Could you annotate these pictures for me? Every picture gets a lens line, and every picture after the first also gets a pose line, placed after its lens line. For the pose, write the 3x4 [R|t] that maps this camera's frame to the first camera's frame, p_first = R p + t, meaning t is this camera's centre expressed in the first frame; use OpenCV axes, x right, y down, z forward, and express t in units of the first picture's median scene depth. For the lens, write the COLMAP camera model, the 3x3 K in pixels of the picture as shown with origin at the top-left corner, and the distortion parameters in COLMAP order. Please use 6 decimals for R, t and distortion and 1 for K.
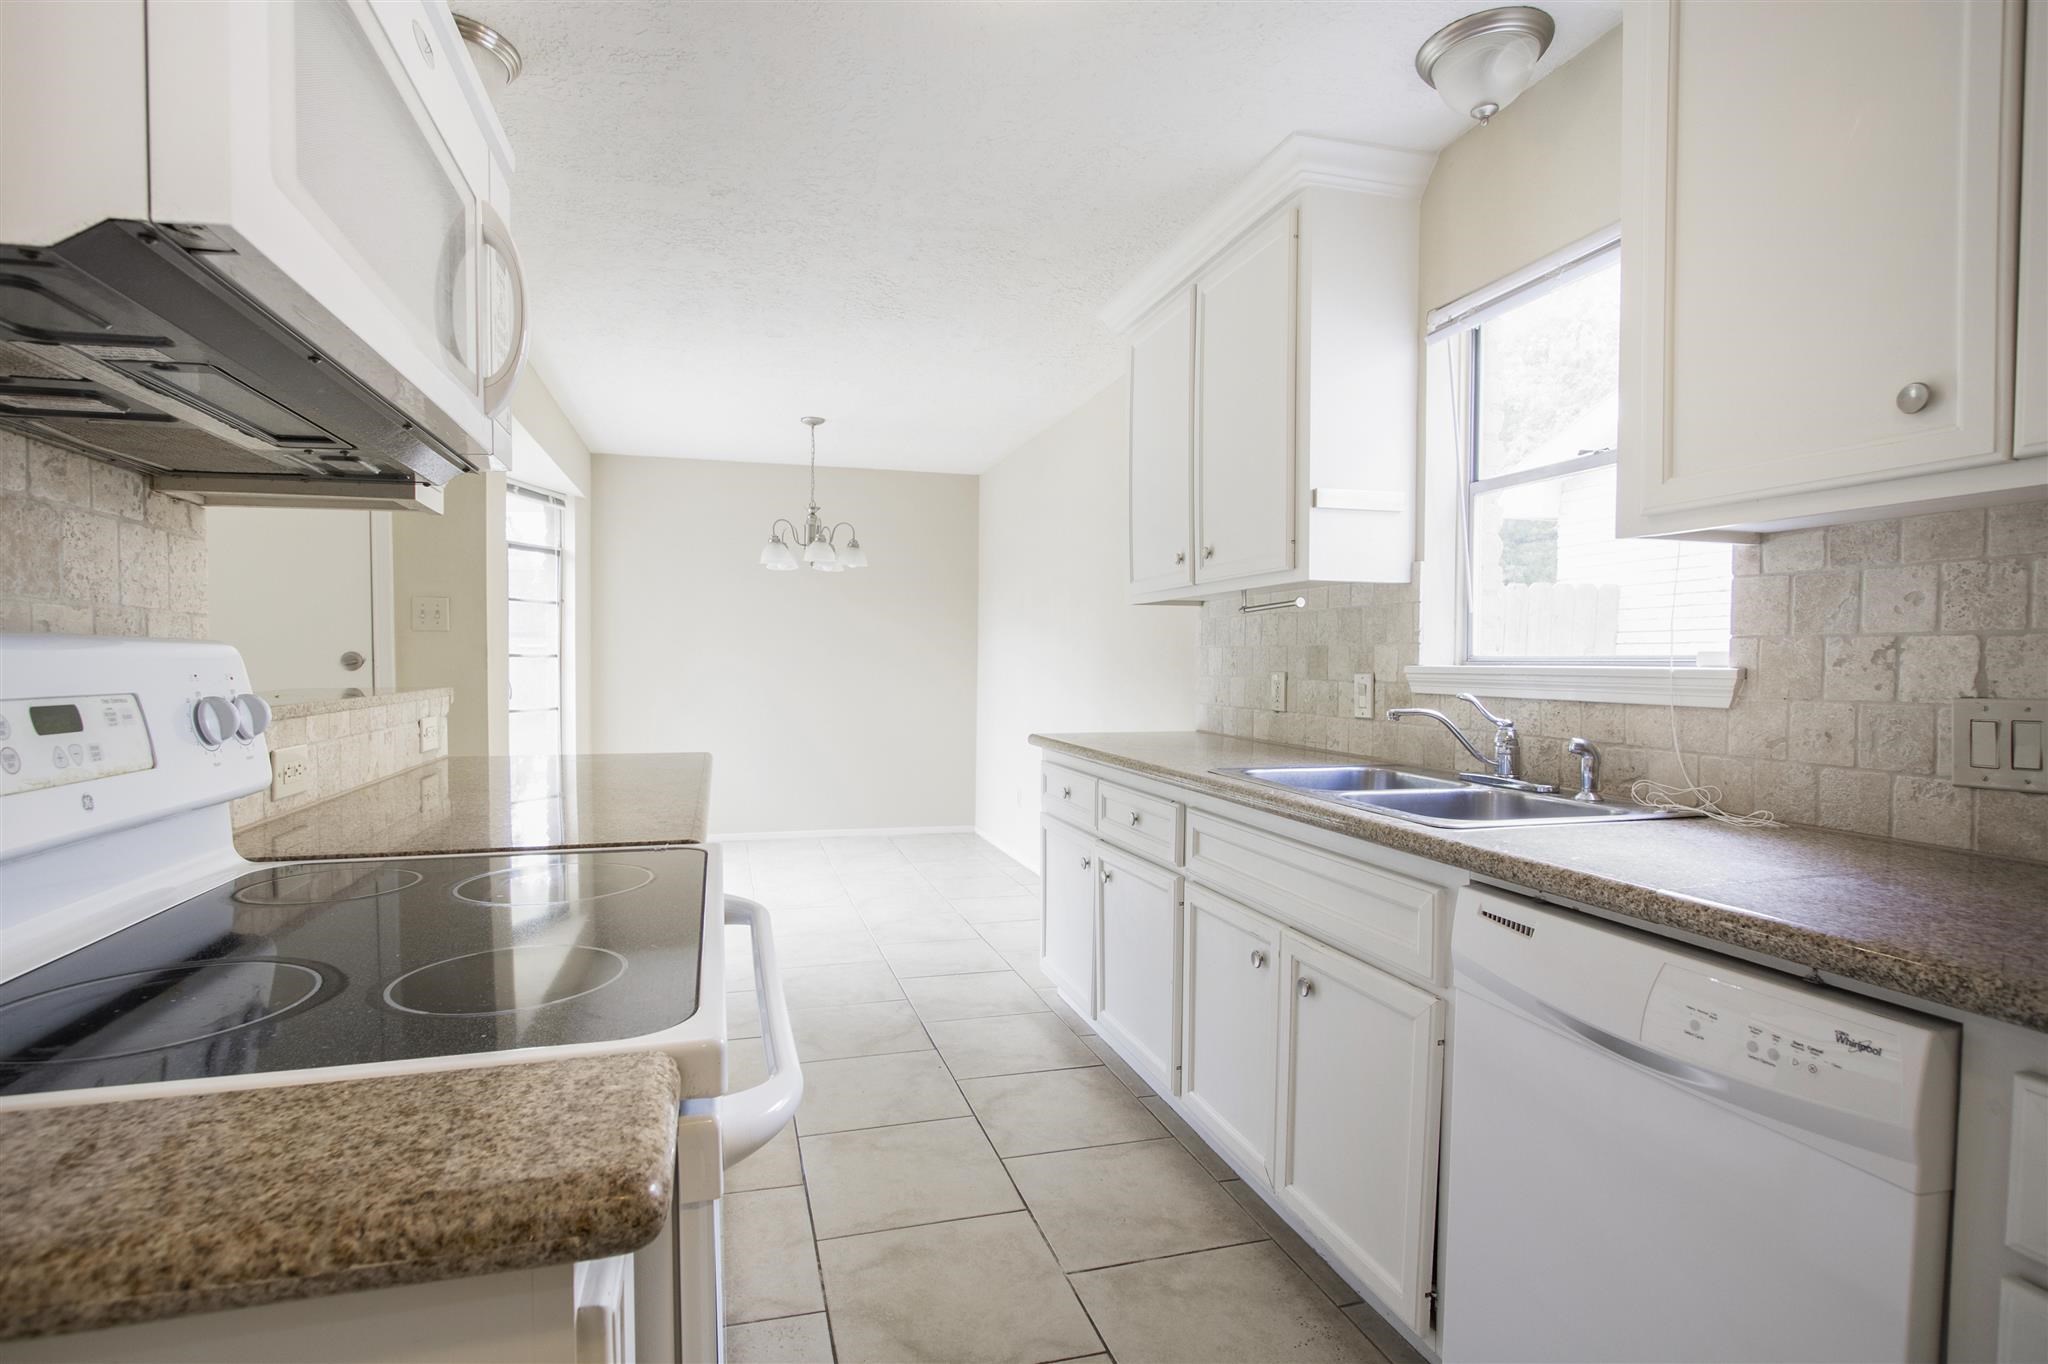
lens RADIAL K [[1102.3, 0, 1017.3], [0, 1102.3, 693.7], [0, 0, 1]] dist [-0.002068, -0.000136]
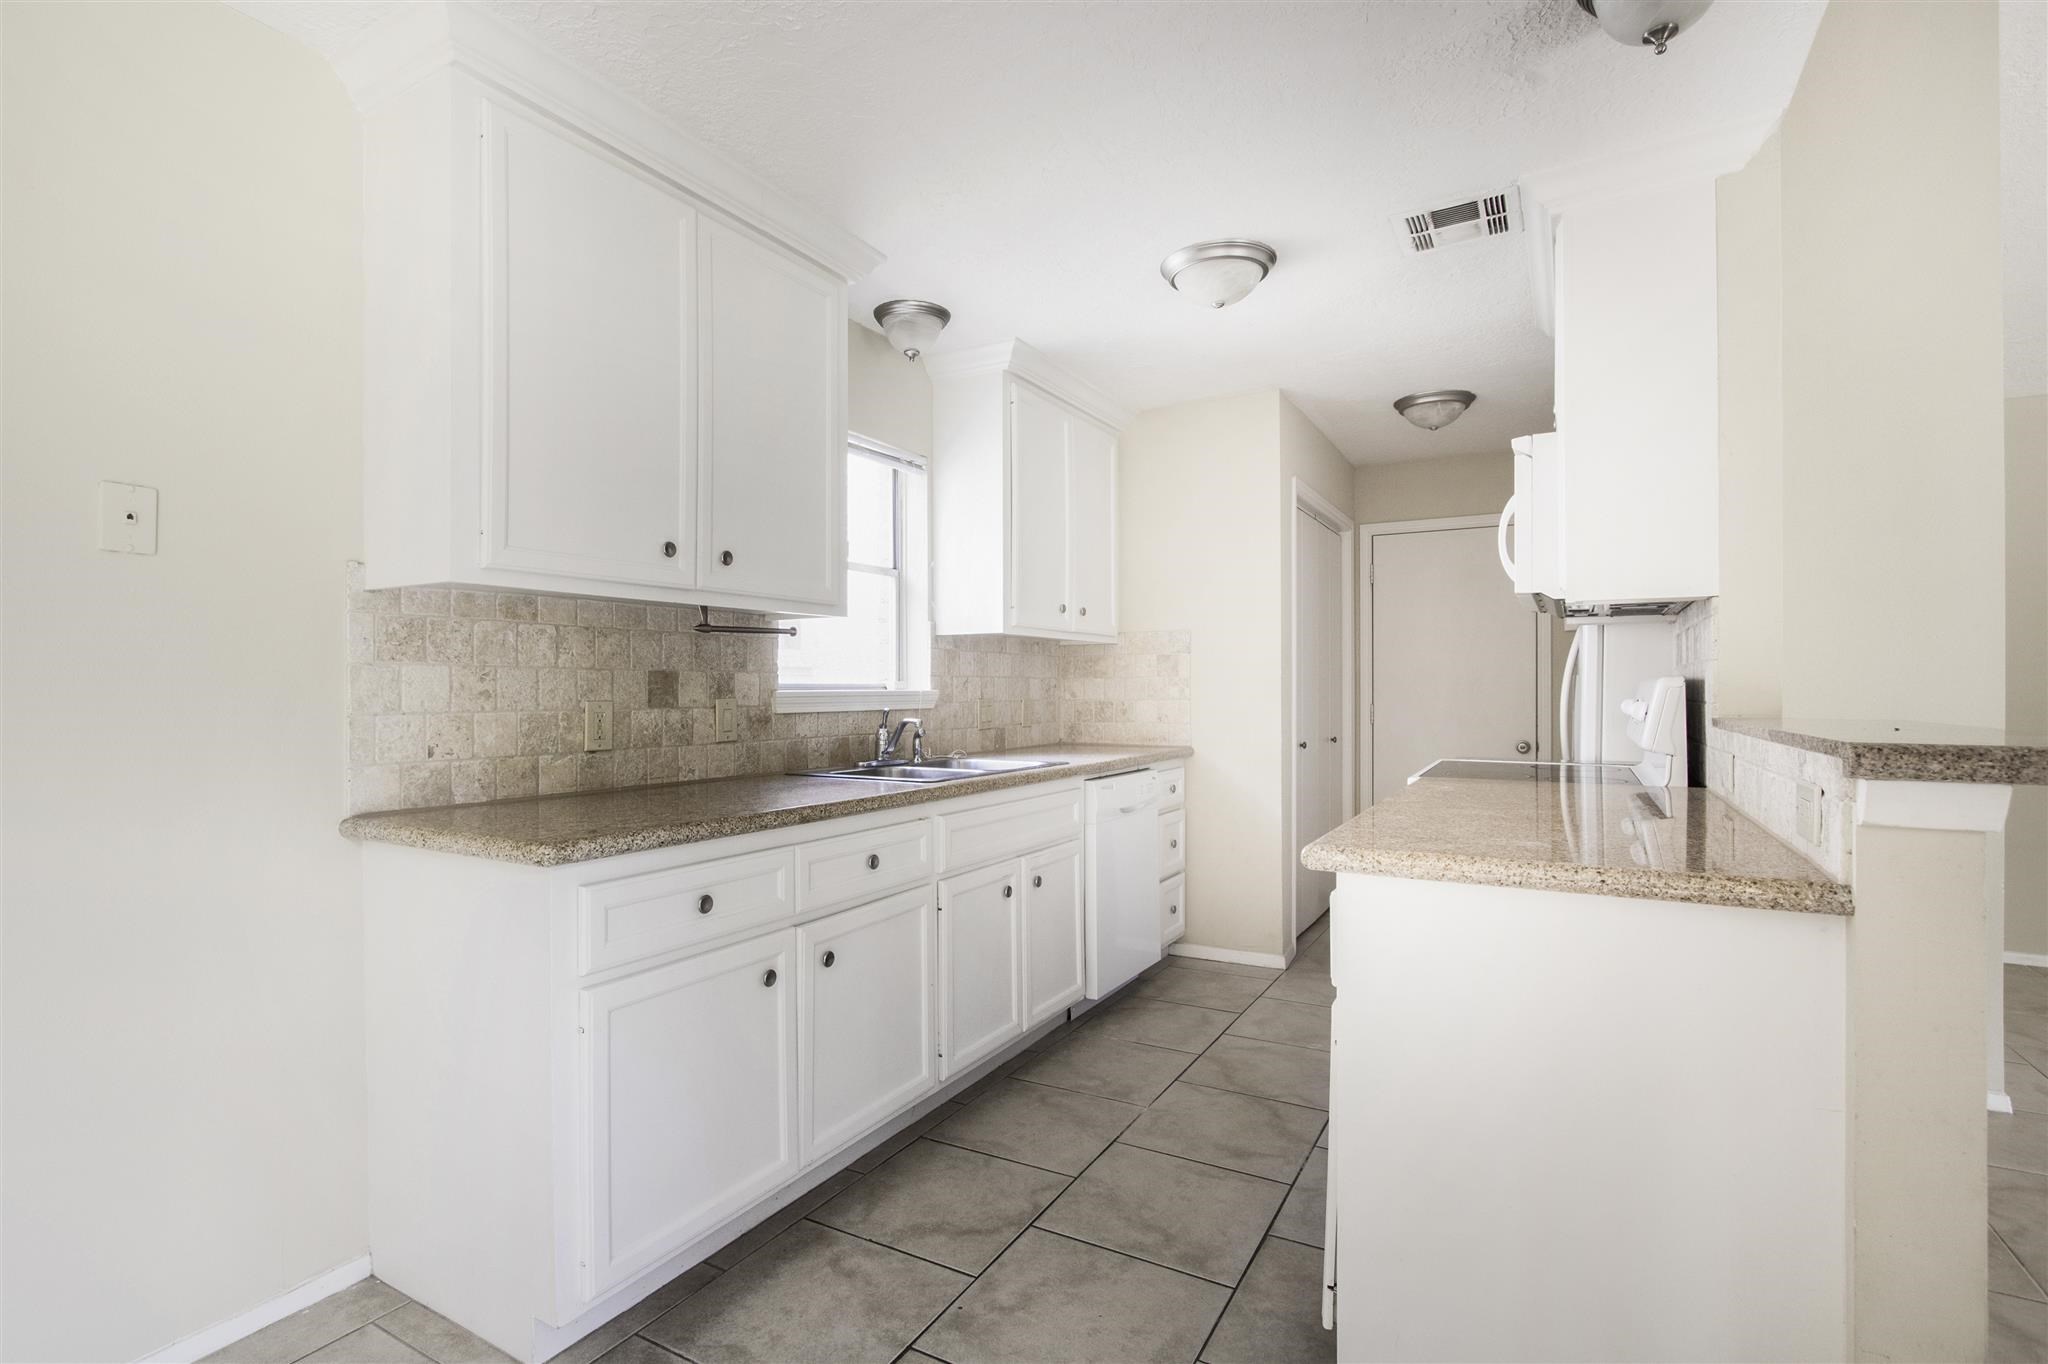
lens RADIAL K [[938.2, 0, 1013.5], [0, 938.2, 678.8], [0, 0, 1]] dist [0.000284, 0.000054]
pose [[-0.701352, 0.000407, 0.712815, -0.499489], [0.017722, 0.999701, 0.016867, -0.046140], [-0.712595, 0.024463, -0.701149, 1.379275]]
